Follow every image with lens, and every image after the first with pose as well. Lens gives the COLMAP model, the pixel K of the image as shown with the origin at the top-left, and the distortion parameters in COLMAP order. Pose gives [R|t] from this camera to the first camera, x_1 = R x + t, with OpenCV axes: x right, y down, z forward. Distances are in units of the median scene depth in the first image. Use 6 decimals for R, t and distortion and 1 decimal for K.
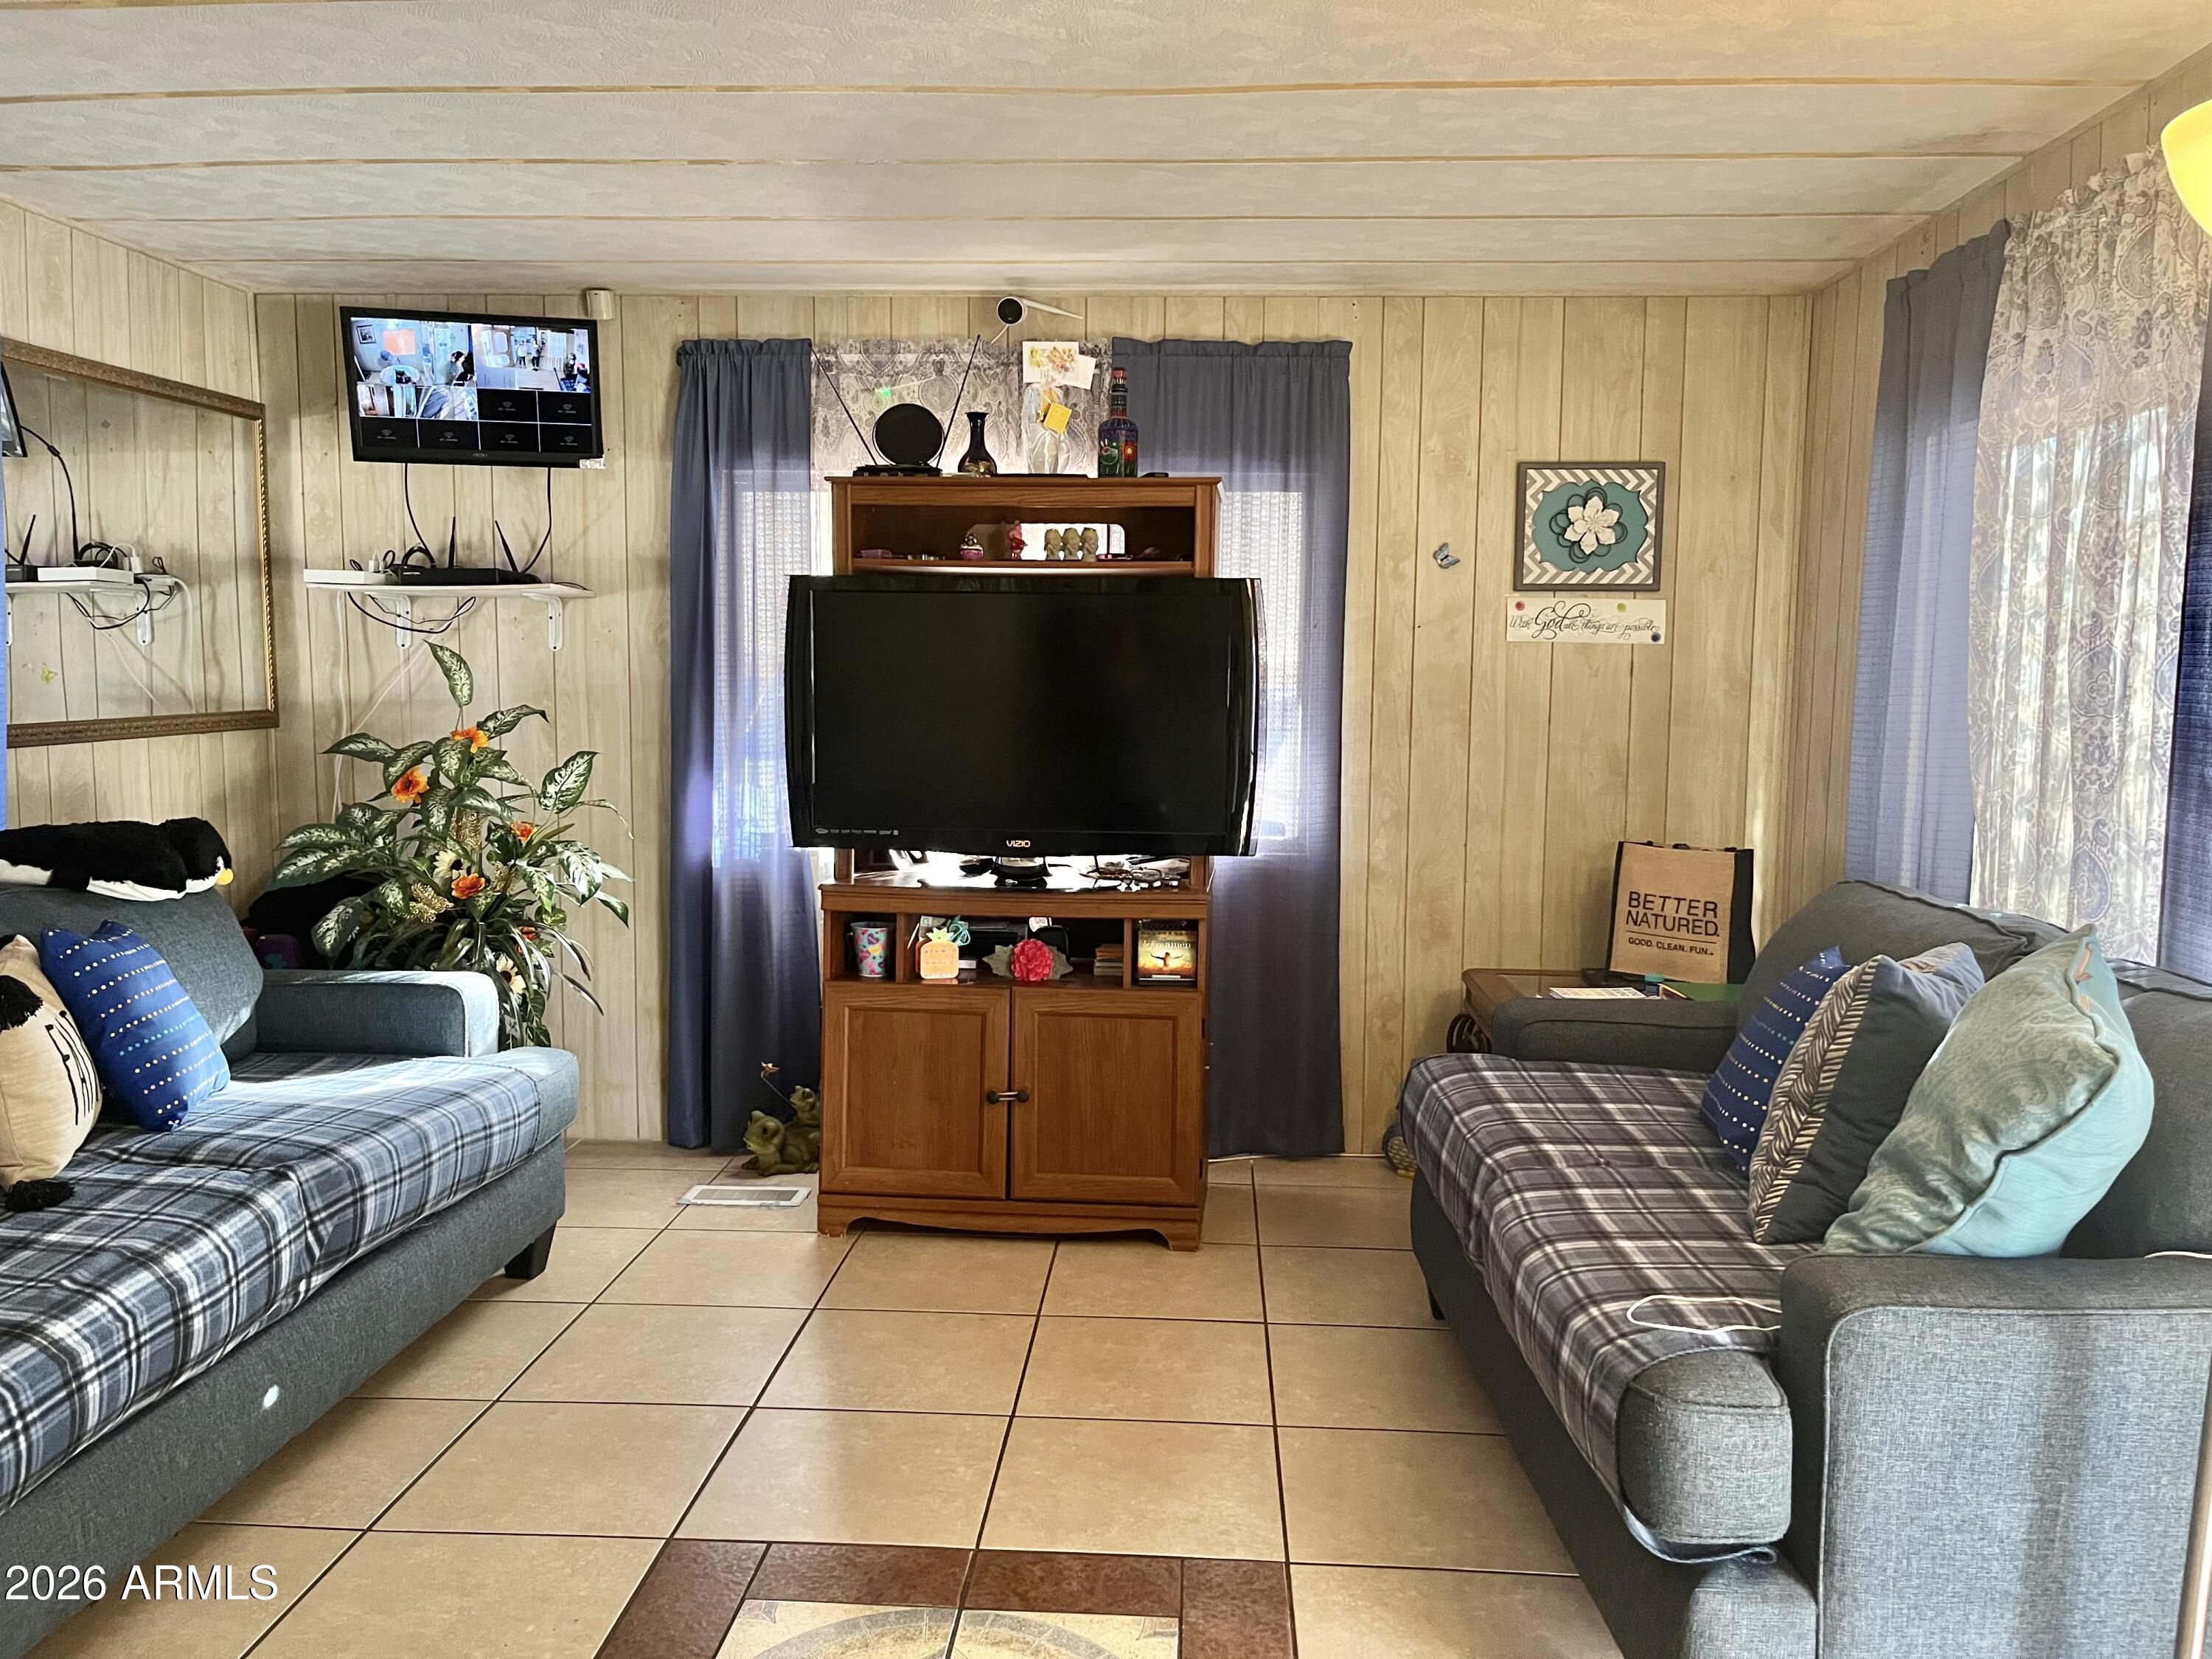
lens RADIAL K [[1666.5, 0, 1117.7], [0, 1666.5, 826.6], [0, 0, 1]] dist [0.078748, -0.119079]
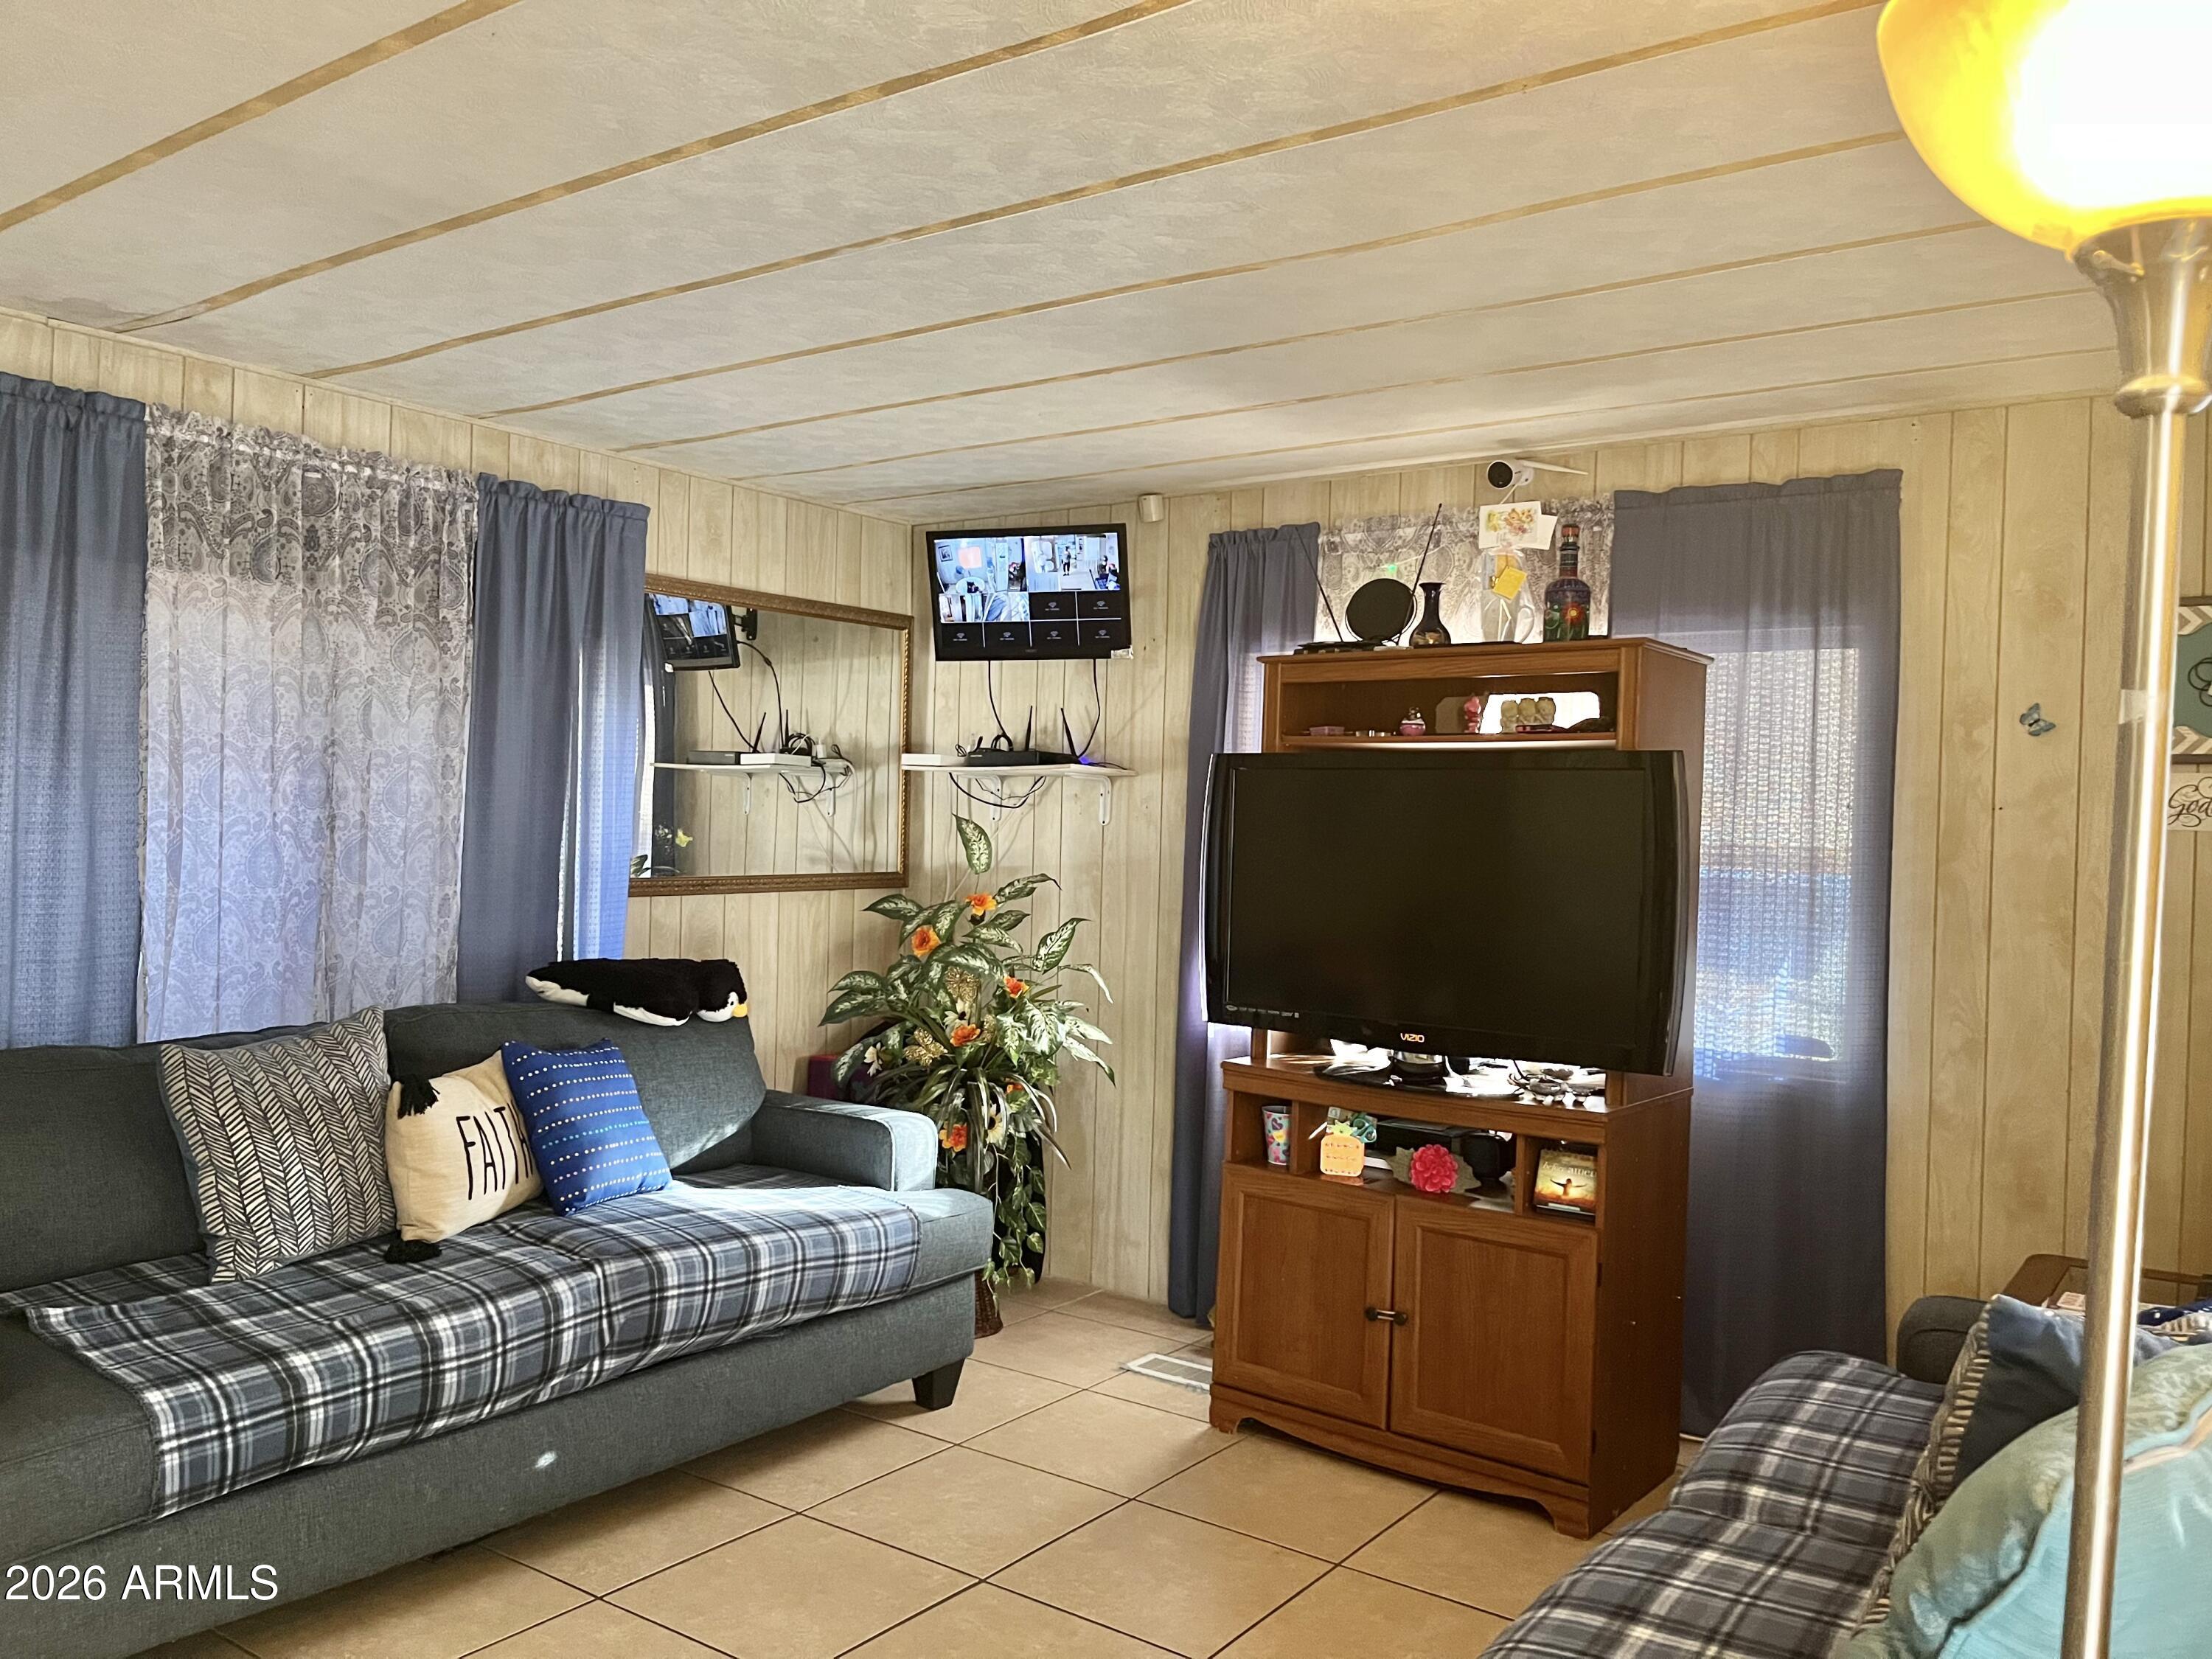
lens RADIAL K [[1662.8, 0, 1107.9], [0, 1662.8, 837.8], [0, 0, 1]] dist [0.074017, -0.104696]
pose [[0.845094, 0.017889, -0.534318, 0.272280], [-0.069506, 0.994634, -0.076633, -0.016315], [0.530079, 0.101900, 0.841803, 0.113325]]
